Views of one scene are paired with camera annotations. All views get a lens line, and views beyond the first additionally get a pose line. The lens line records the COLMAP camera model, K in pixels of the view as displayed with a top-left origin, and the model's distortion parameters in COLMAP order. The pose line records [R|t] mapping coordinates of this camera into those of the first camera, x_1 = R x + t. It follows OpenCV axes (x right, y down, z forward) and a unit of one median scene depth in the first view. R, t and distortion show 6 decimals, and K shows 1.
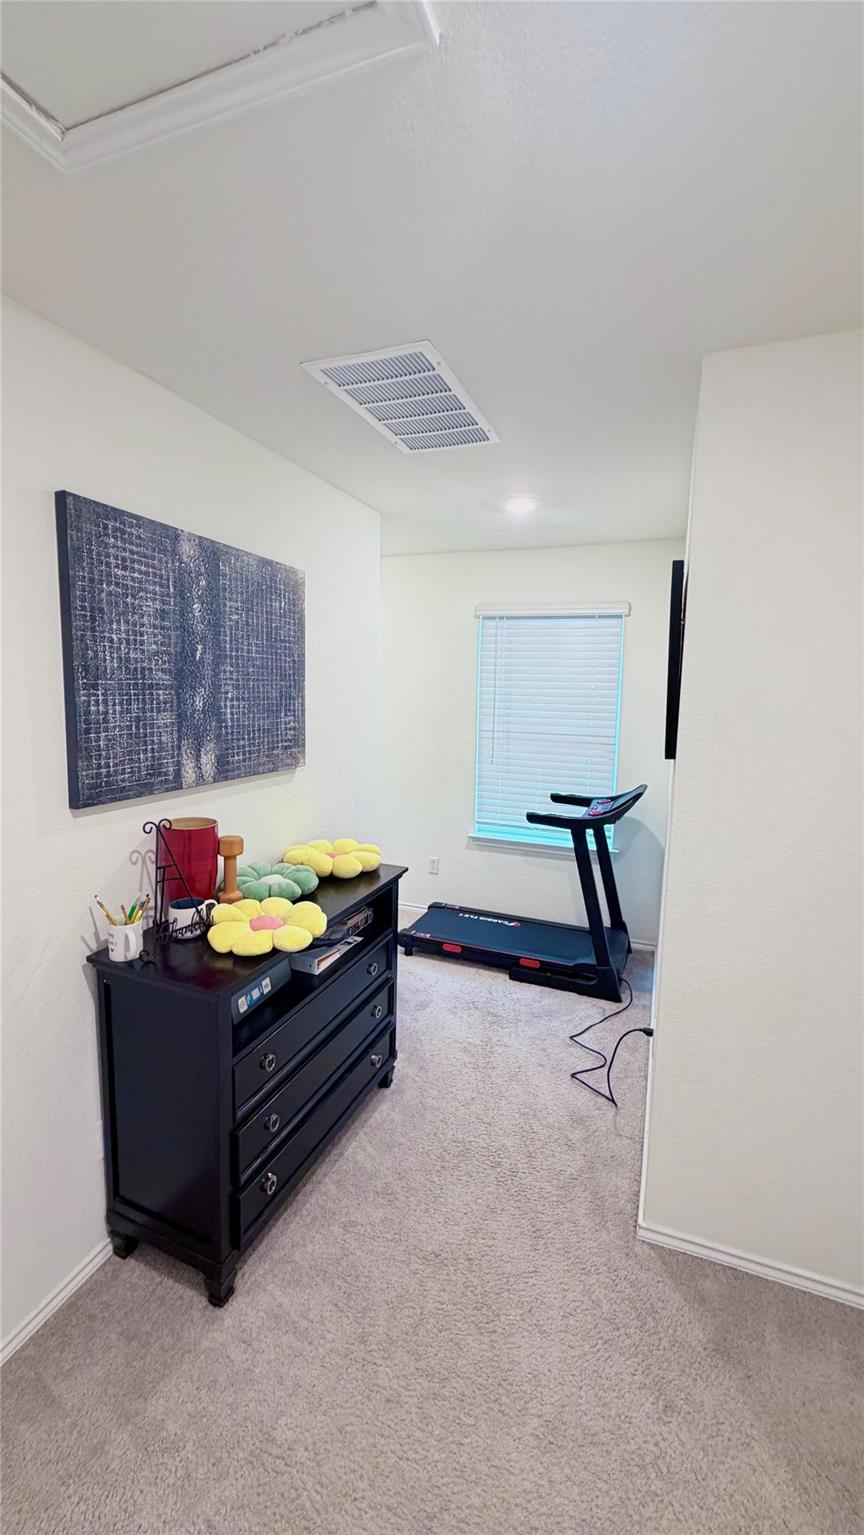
lens RADIAL K [[613.3, 0, 435.8], [0, 613.3, 762.2], [0, 0, 1]] dist [-0.000114, 0.001140]
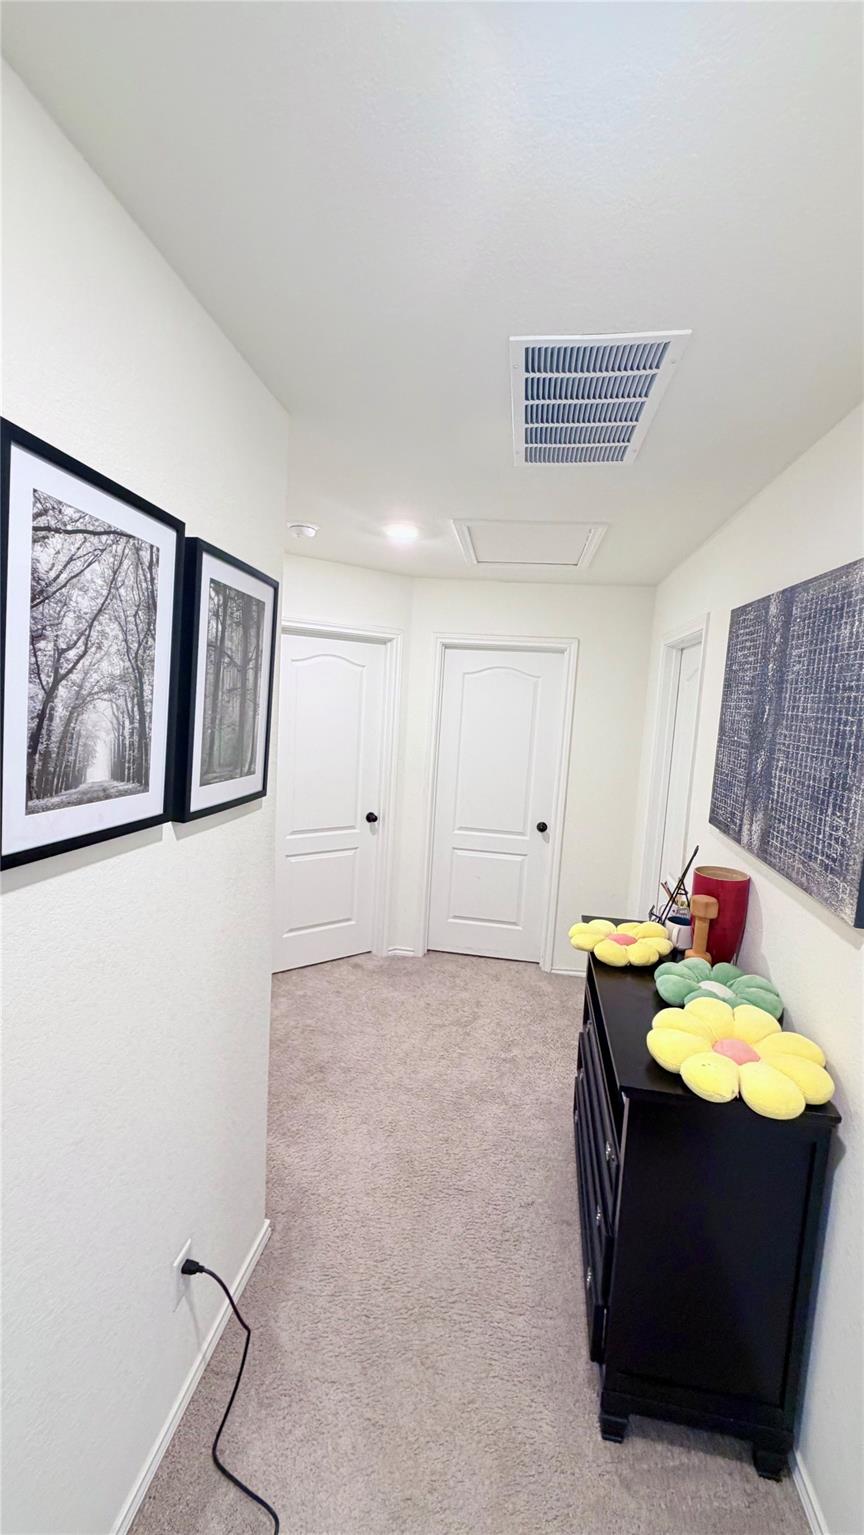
lens RADIAL K [[613.3, 0, 430.0], [0, 613.3, 765.5], [0, 0, 1]] dist [-0.000114, 0.001140]
pose [[-0.974924, -0.047583, -0.217393, 0.299843], [-0.099330, 0.967209, 0.233755, -0.253268], [0.199142, 0.249486, -0.947681, 1.691353]]
